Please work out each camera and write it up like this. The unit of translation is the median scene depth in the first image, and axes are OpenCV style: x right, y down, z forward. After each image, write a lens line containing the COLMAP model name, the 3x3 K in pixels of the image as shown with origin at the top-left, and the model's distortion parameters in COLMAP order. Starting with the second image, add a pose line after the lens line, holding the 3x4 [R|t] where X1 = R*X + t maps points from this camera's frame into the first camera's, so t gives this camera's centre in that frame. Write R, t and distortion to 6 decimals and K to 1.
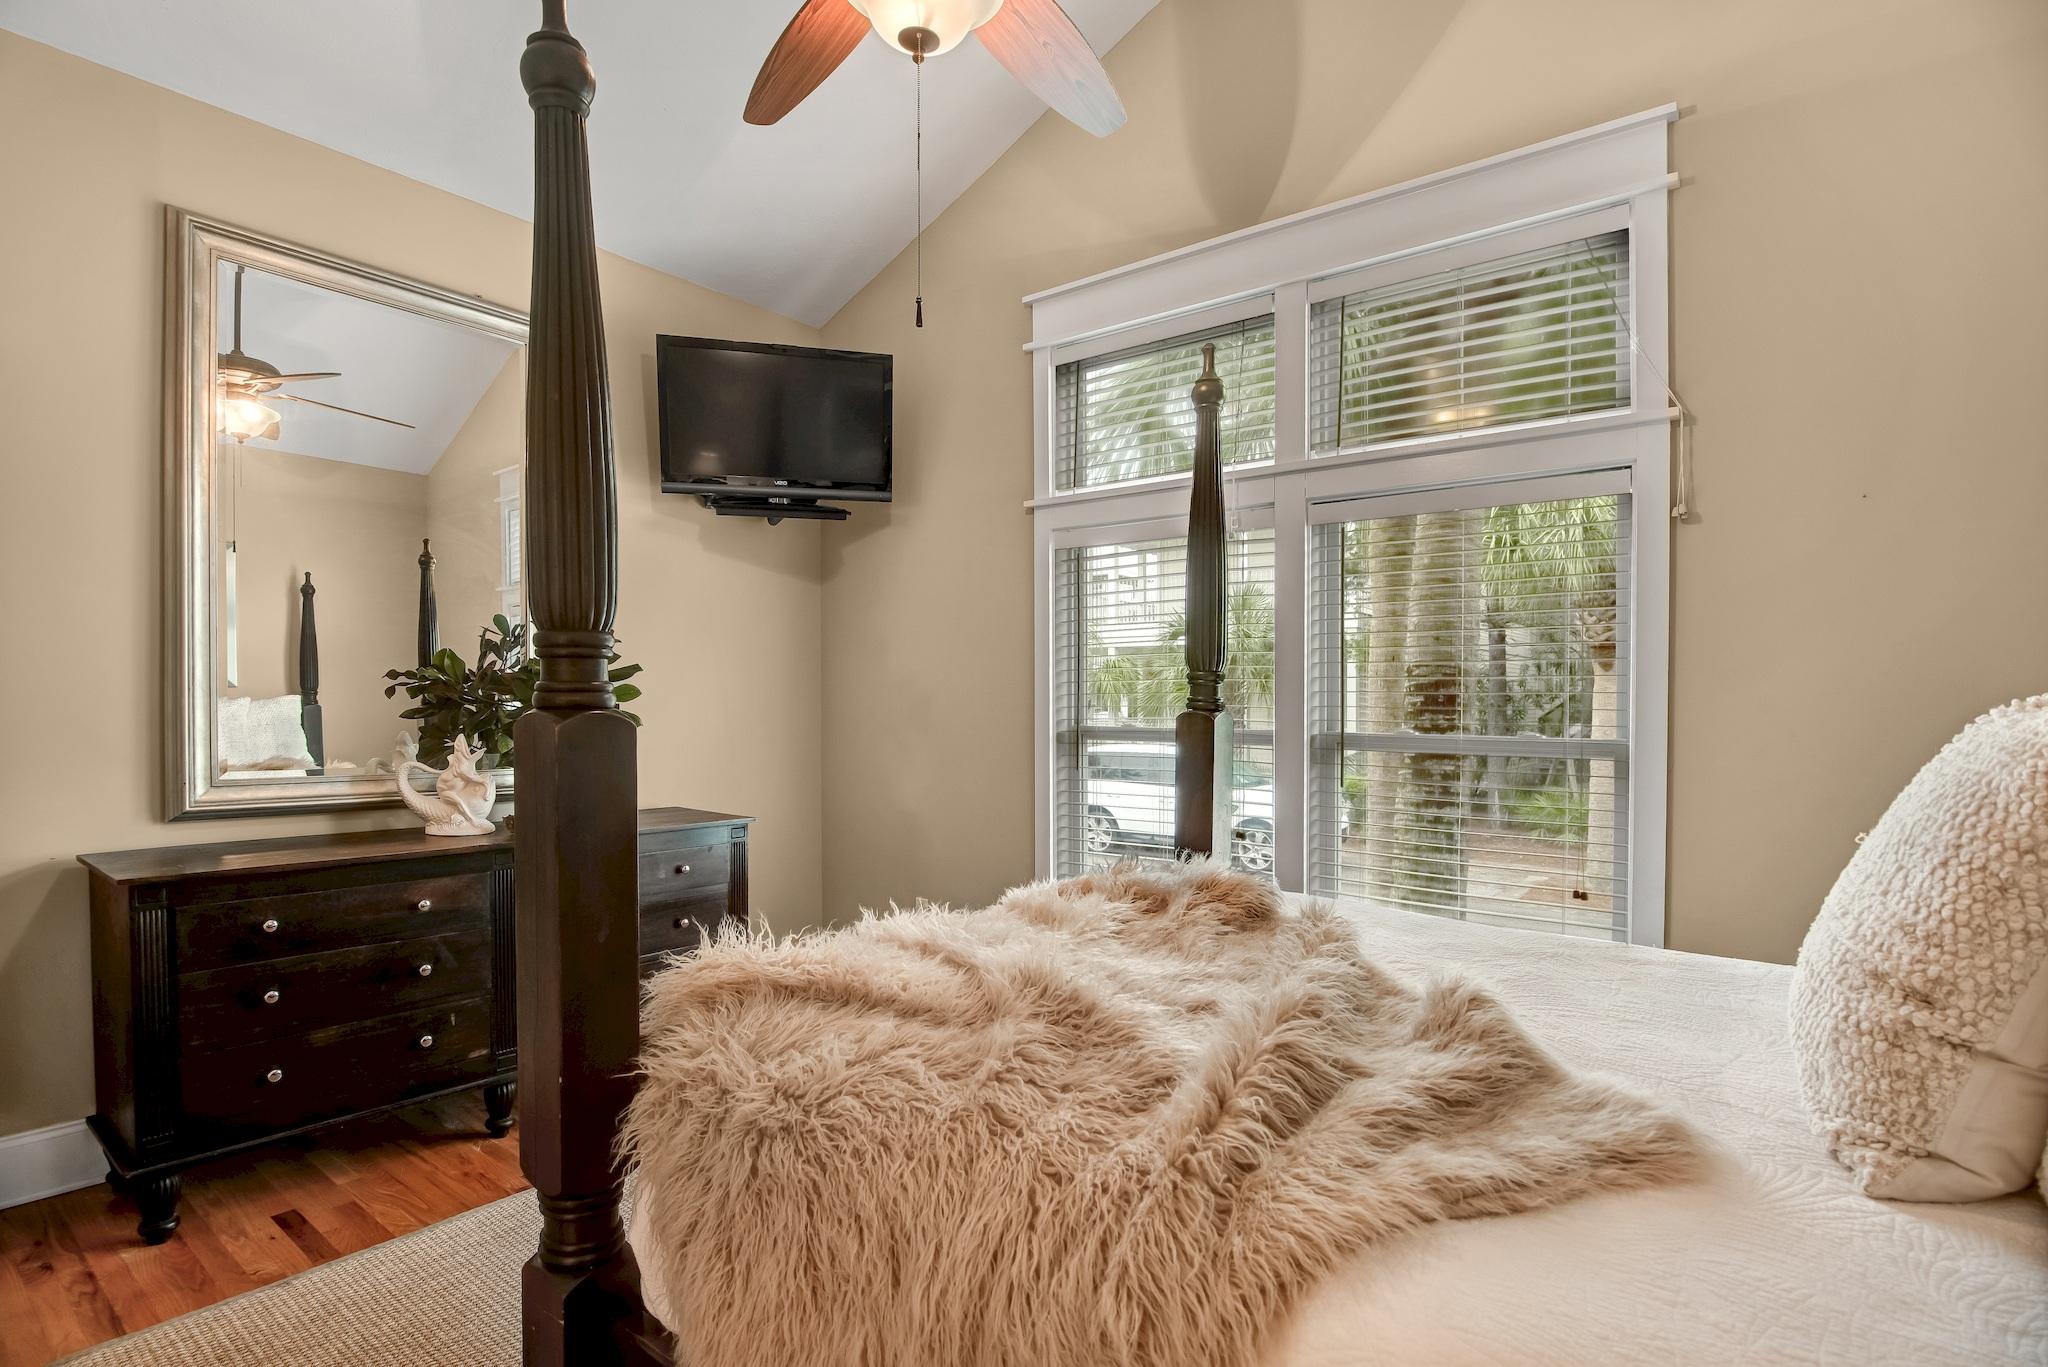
lens RADIAL K [[1052.4, 0, 1023.9], [0, 1052.4, 688.7], [0, 0, 1]] dist [-0.018900, 0.001916]
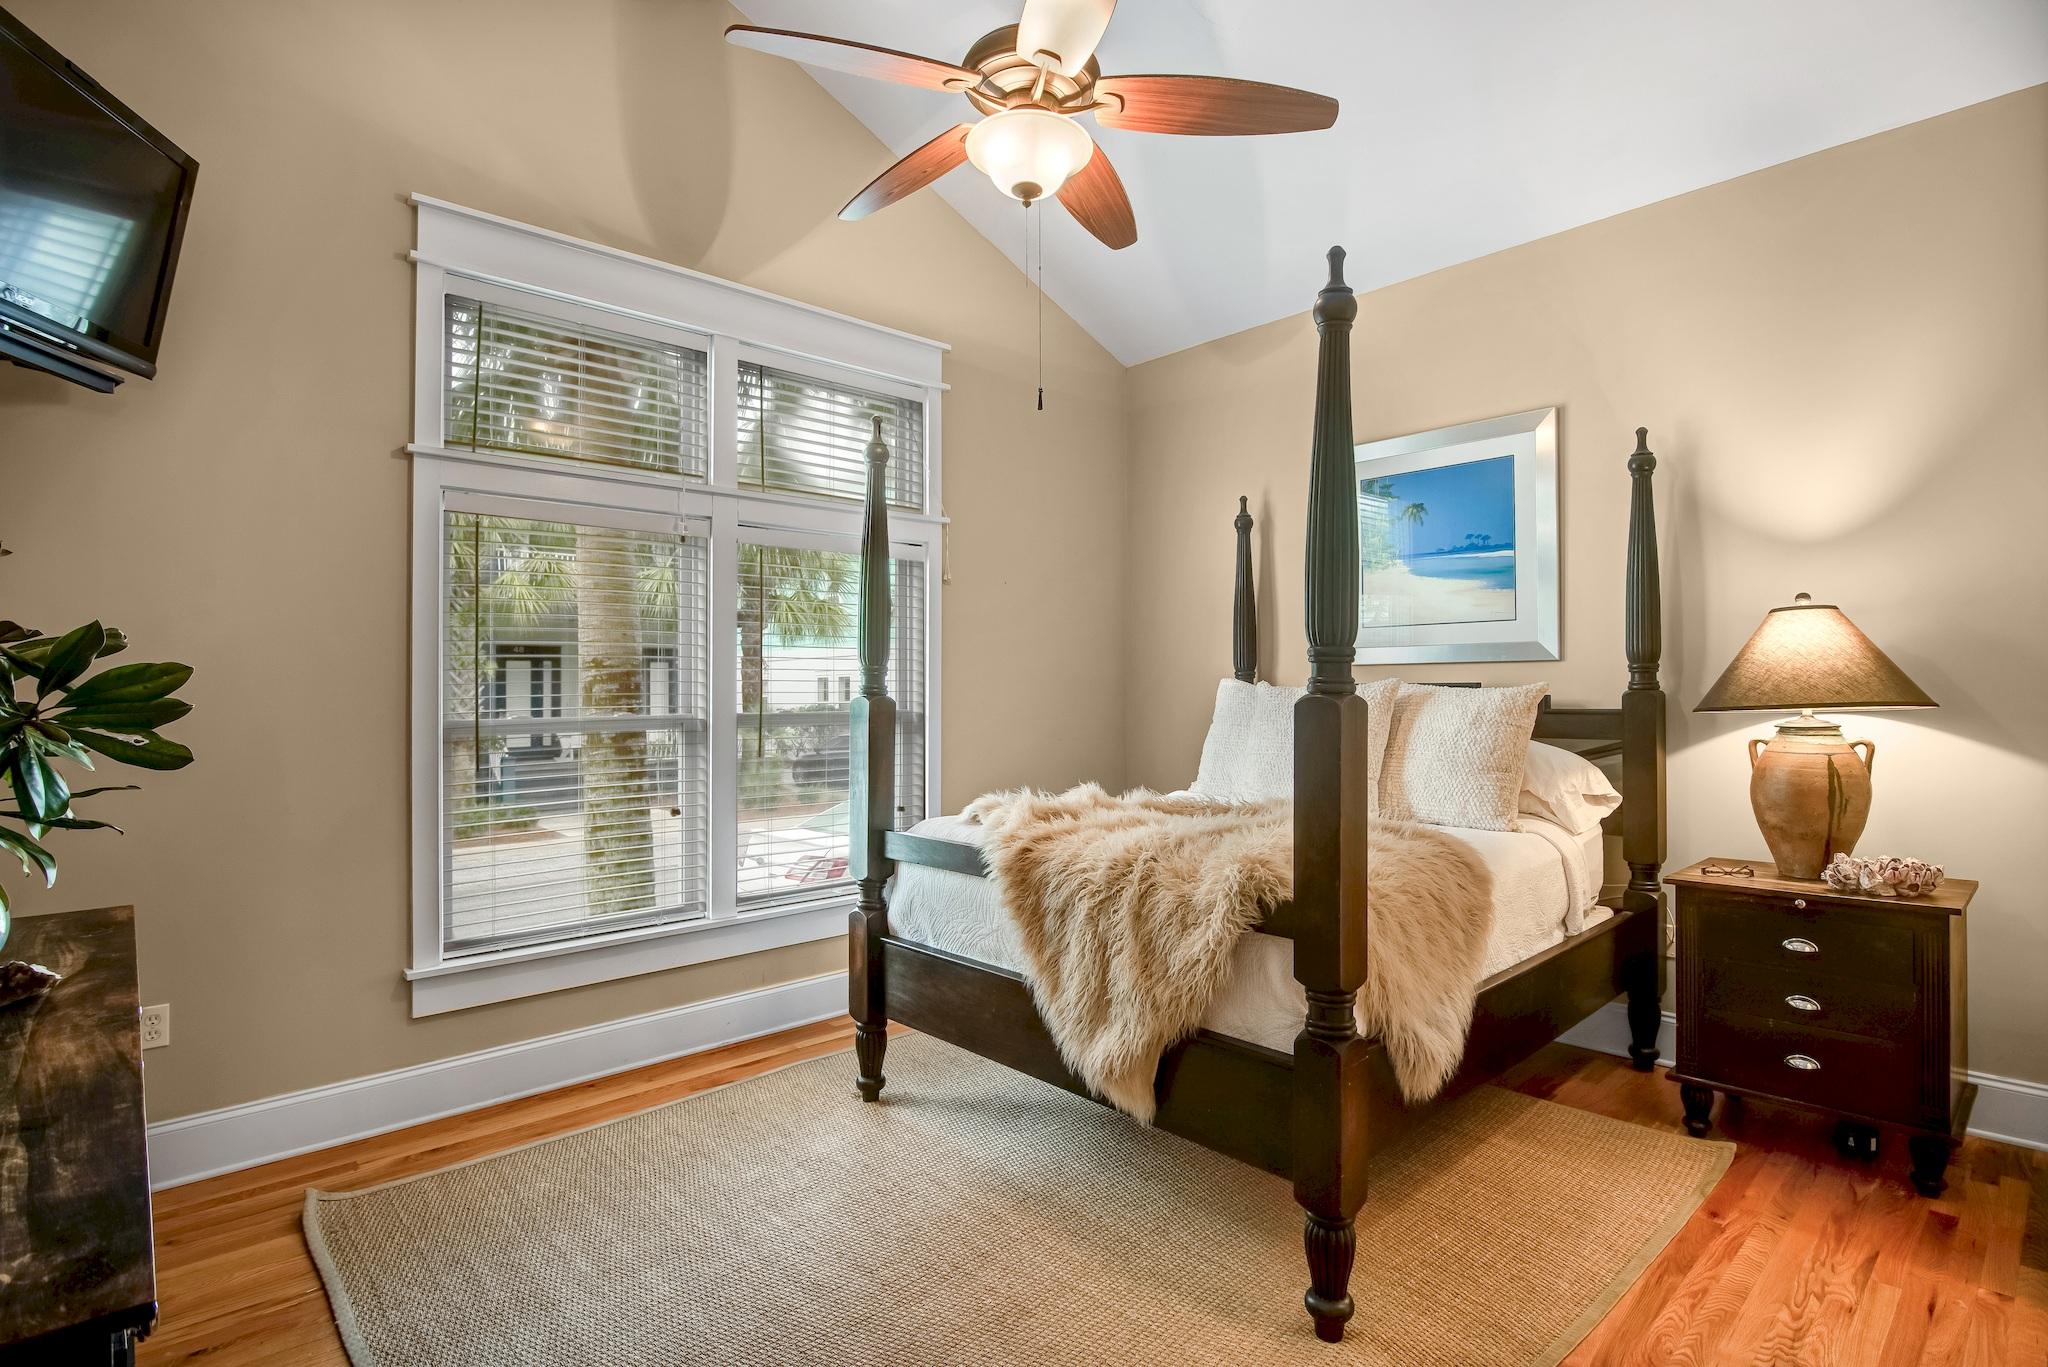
lens RADIAL K [[1007.0, 0, 1037.6], [0, 1007.0, 661.0], [0, 0, 1]] dist [-0.004351, -0.000181]
pose [[0.112781, 0.009028, 0.993579, -0.788707], [0.003586, 0.999949, -0.009493, -0.007317], [-0.993613, 0.004634, 0.112743, 0.494681]]
